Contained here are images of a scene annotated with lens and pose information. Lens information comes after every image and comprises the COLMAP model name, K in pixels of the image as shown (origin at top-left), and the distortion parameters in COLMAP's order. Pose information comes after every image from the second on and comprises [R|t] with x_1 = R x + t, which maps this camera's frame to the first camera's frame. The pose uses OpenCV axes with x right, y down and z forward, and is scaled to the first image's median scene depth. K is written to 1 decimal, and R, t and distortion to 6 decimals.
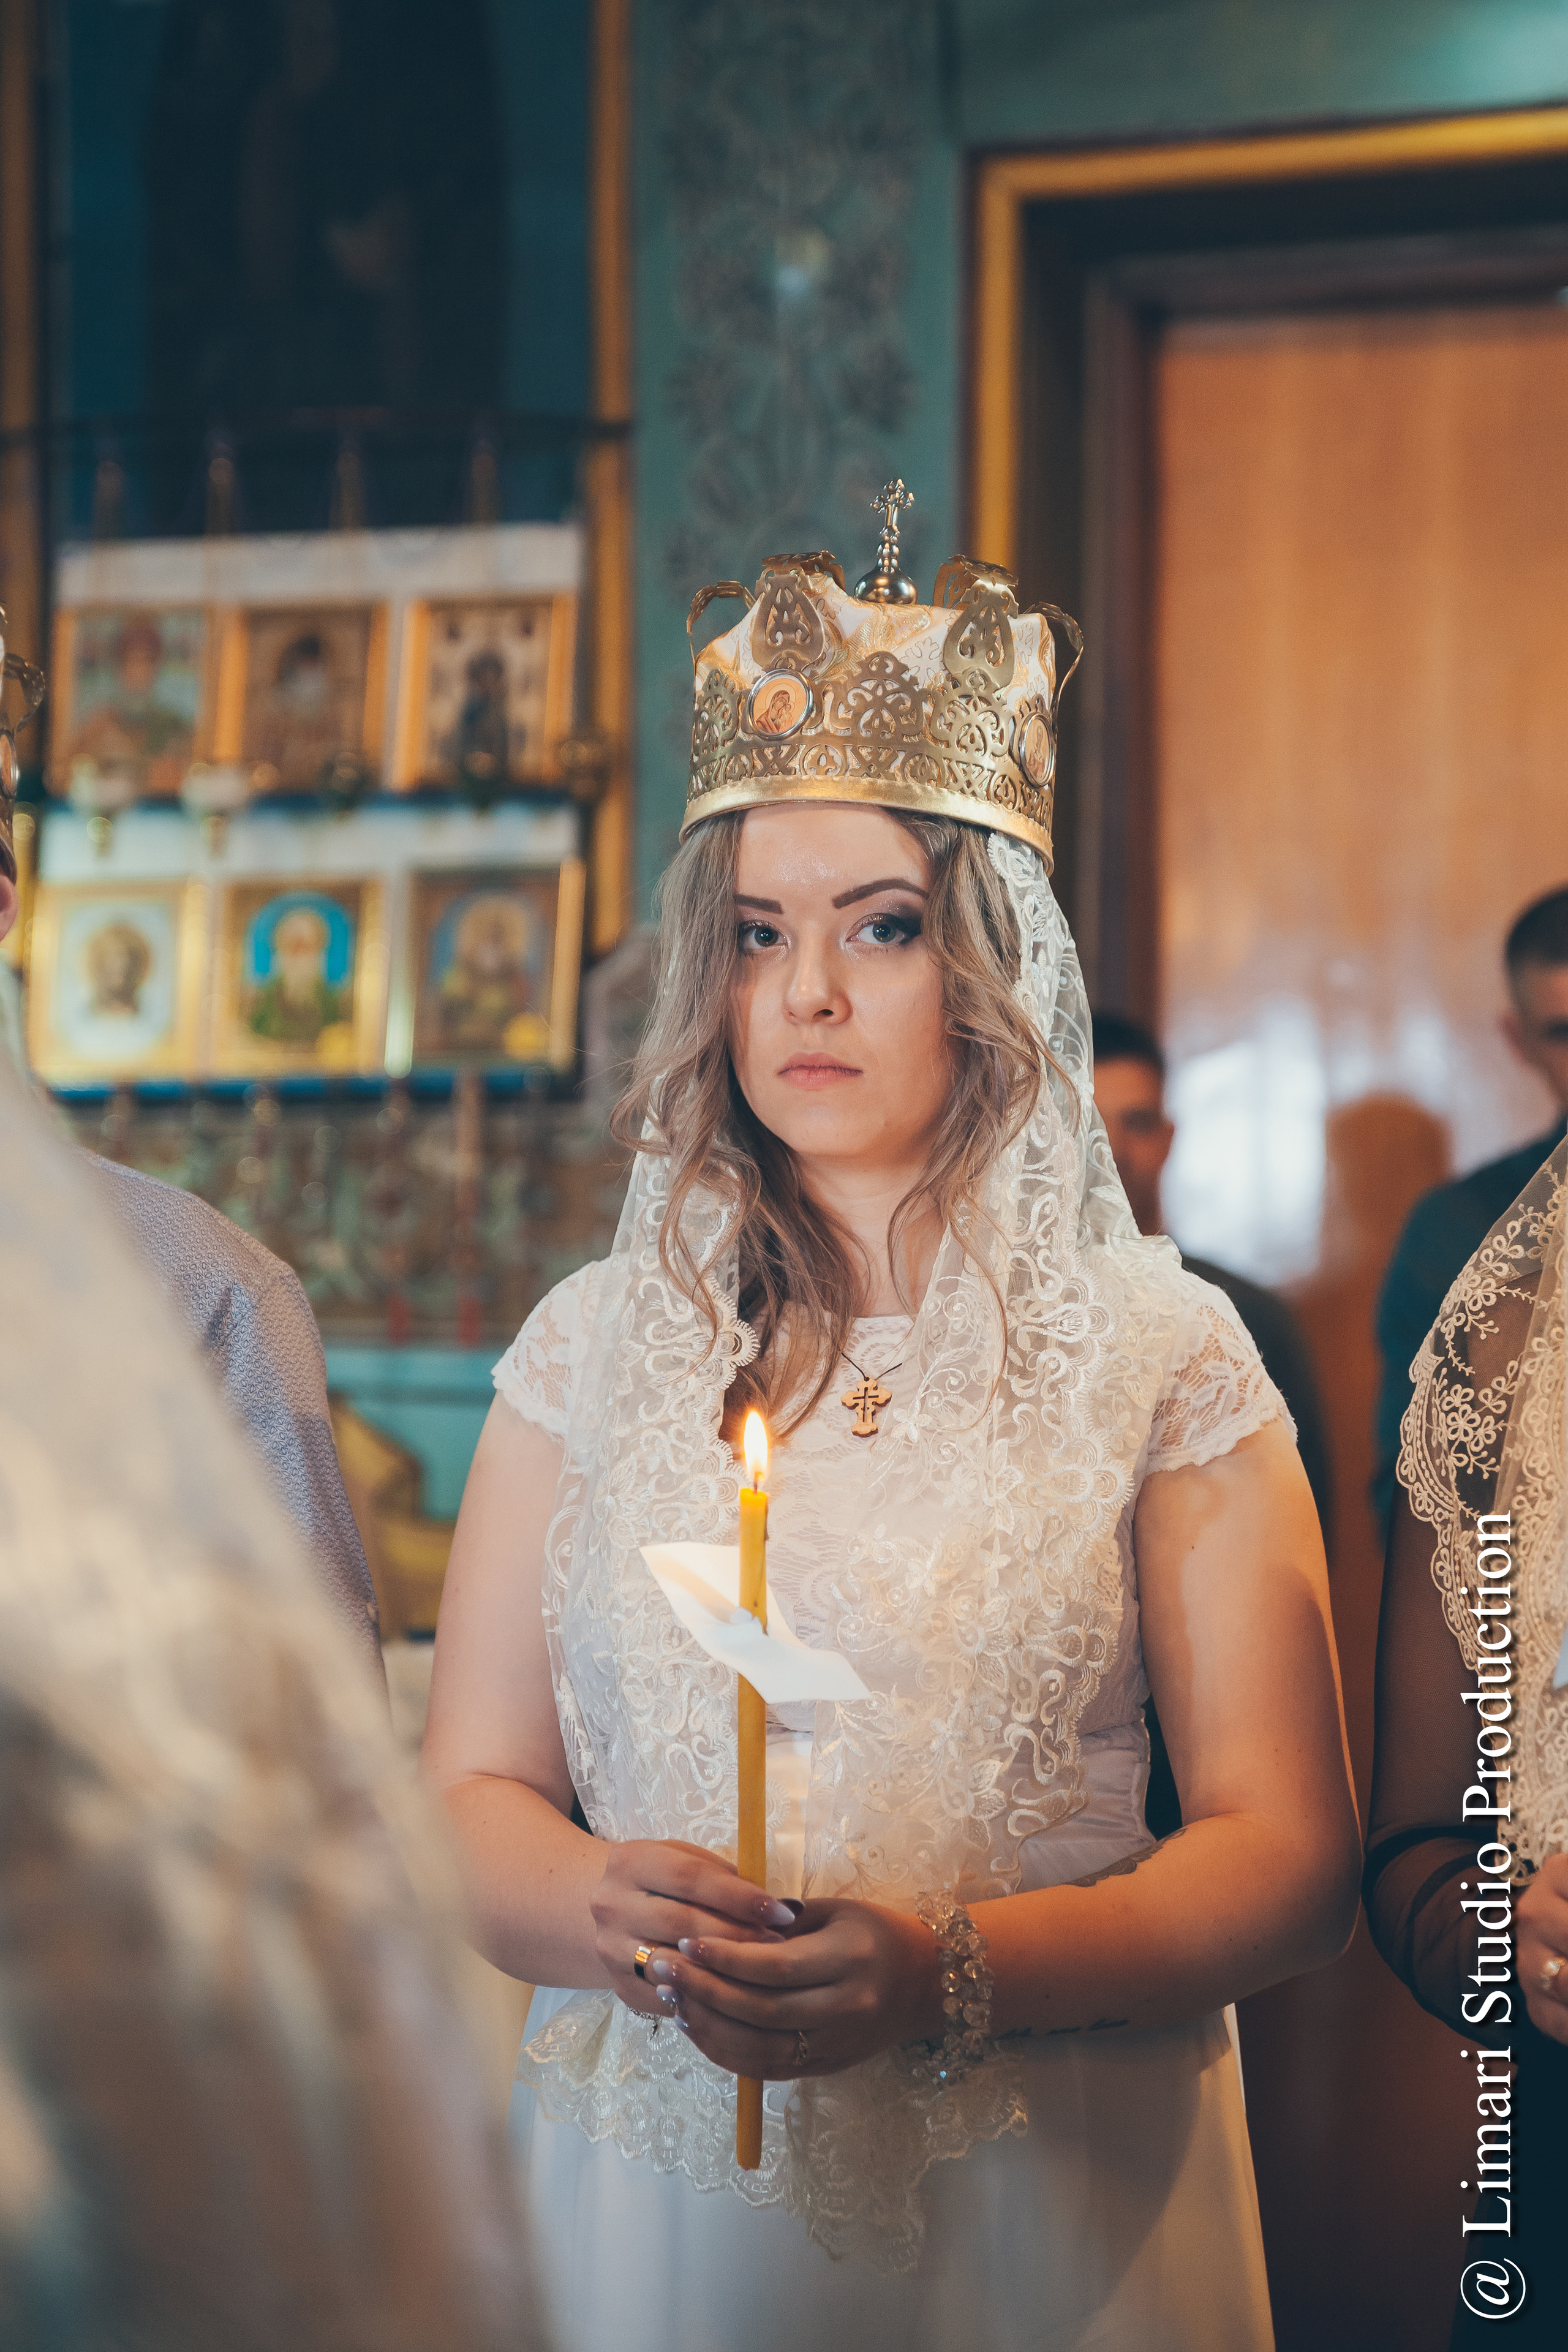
lens RADIAL K [[4675.3, 0, 957.5], [0, 4675.3, 1270.4], [0, 0, 1]] dist [0.189337, 0.000000]
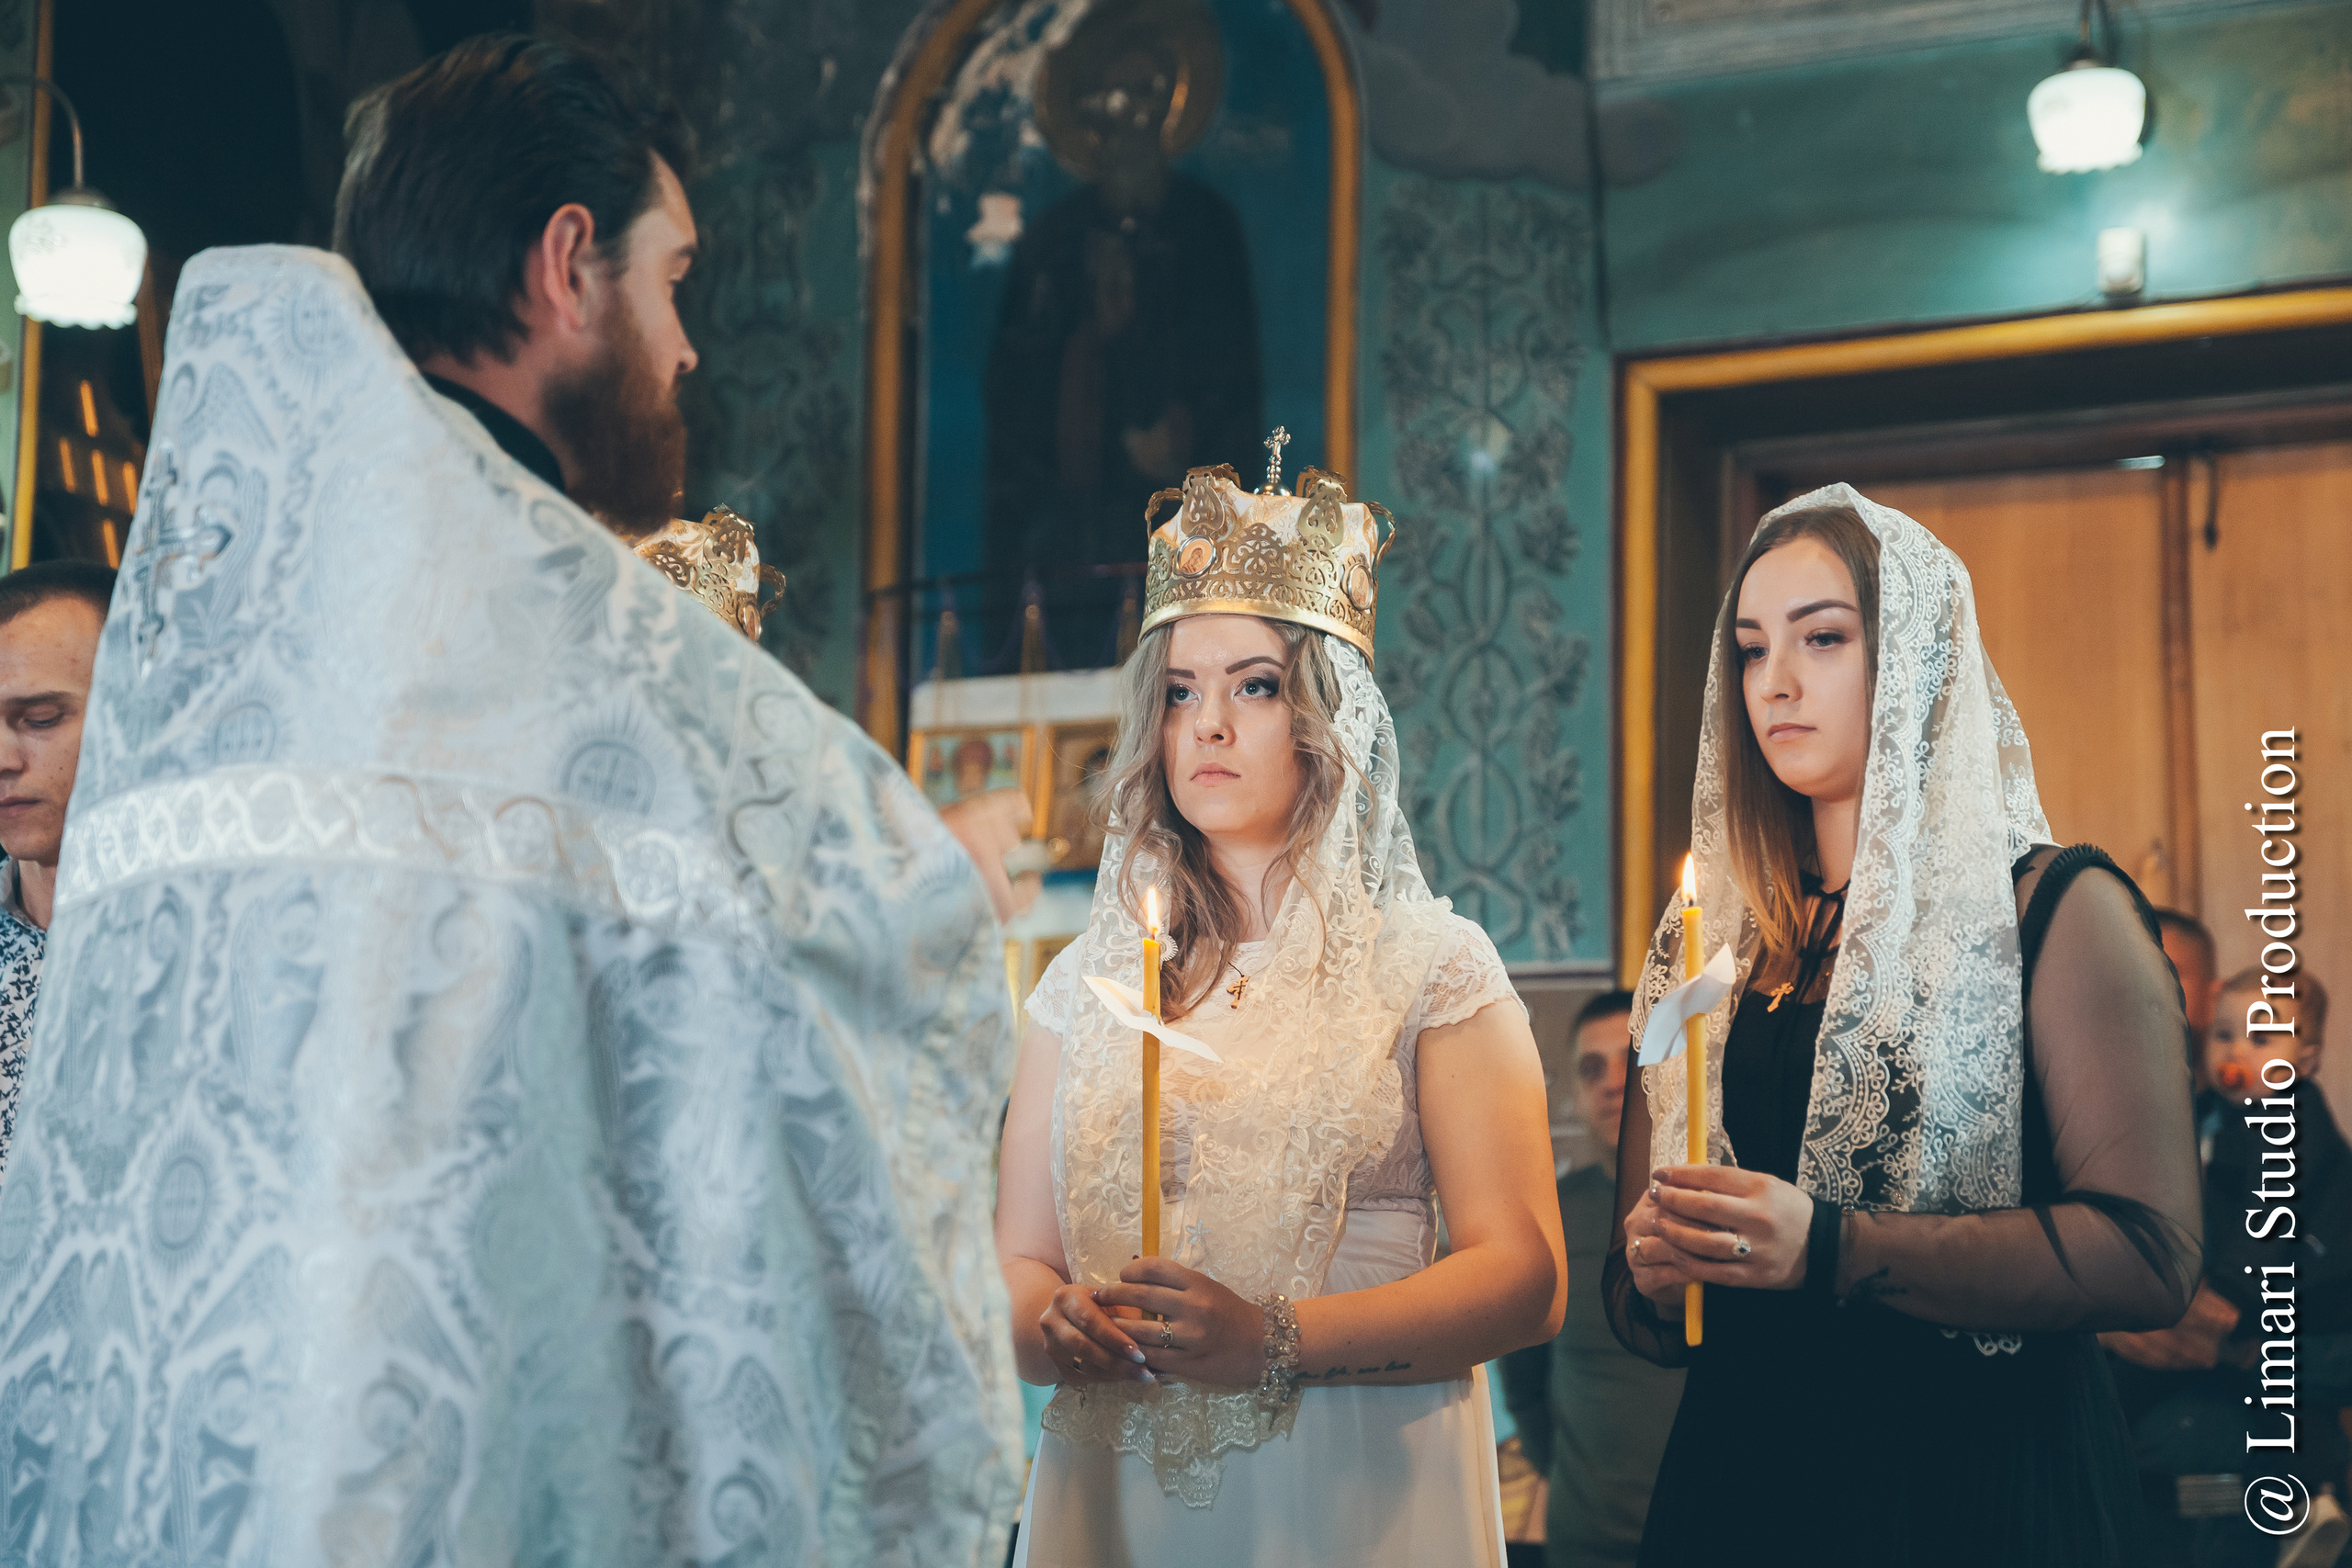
lens RADIAL K [[4581.4, 0, 1232.3], [0, 4581.4, 790.9], [0, 0, 1]] dist [0.198107, 0.000000]
pose [[0.990041, 0.001753, -0.140767, 0.196335], [-0.024910, 0.986326, -0.162913, 0.216202], [0.138556, 0.164797, 0.976547, -0.530123]]
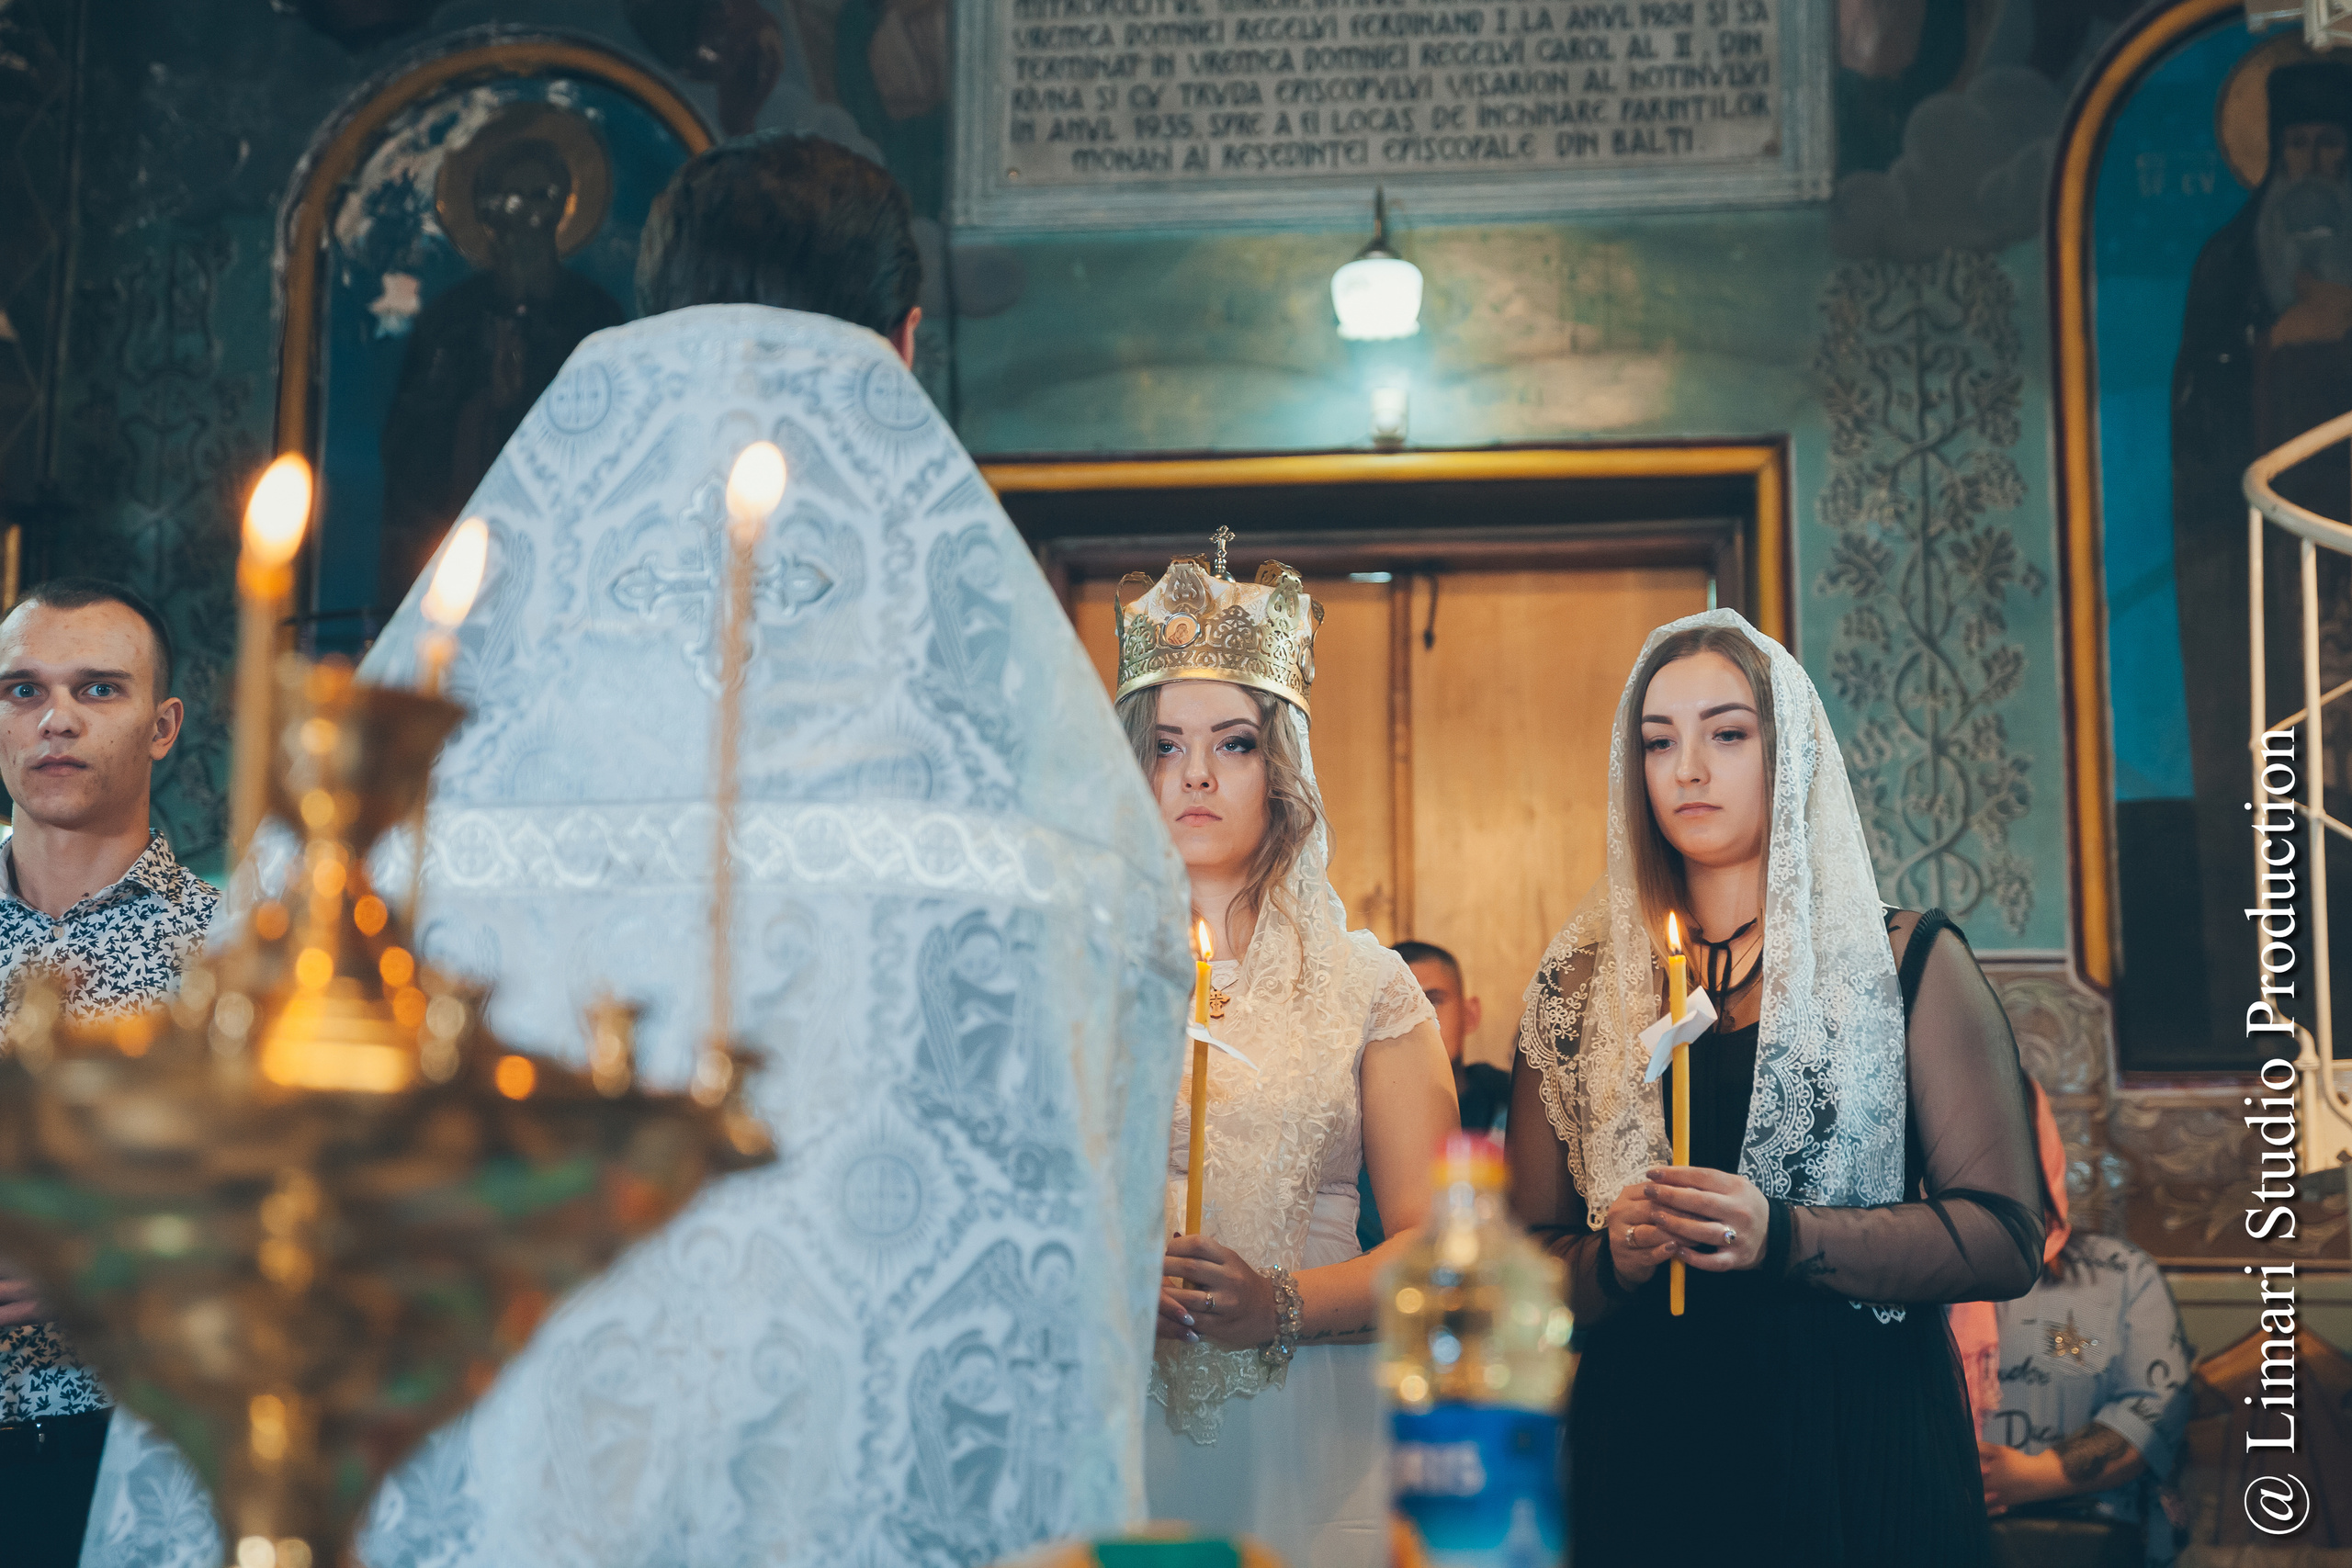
lens RADIAL K [[3795.4, 0, 1235.7], [0, 3795.4, 831.5], [0, 0, 1]] dist [0.087013, 0.000000]
pose [[0.987984, 0.047167, 0.147186, -0.235178], [-0.022546, 0.986091, -0.164667, 0.209185], [-0.152906, 0.159370, 0.975306, -0.477869]]
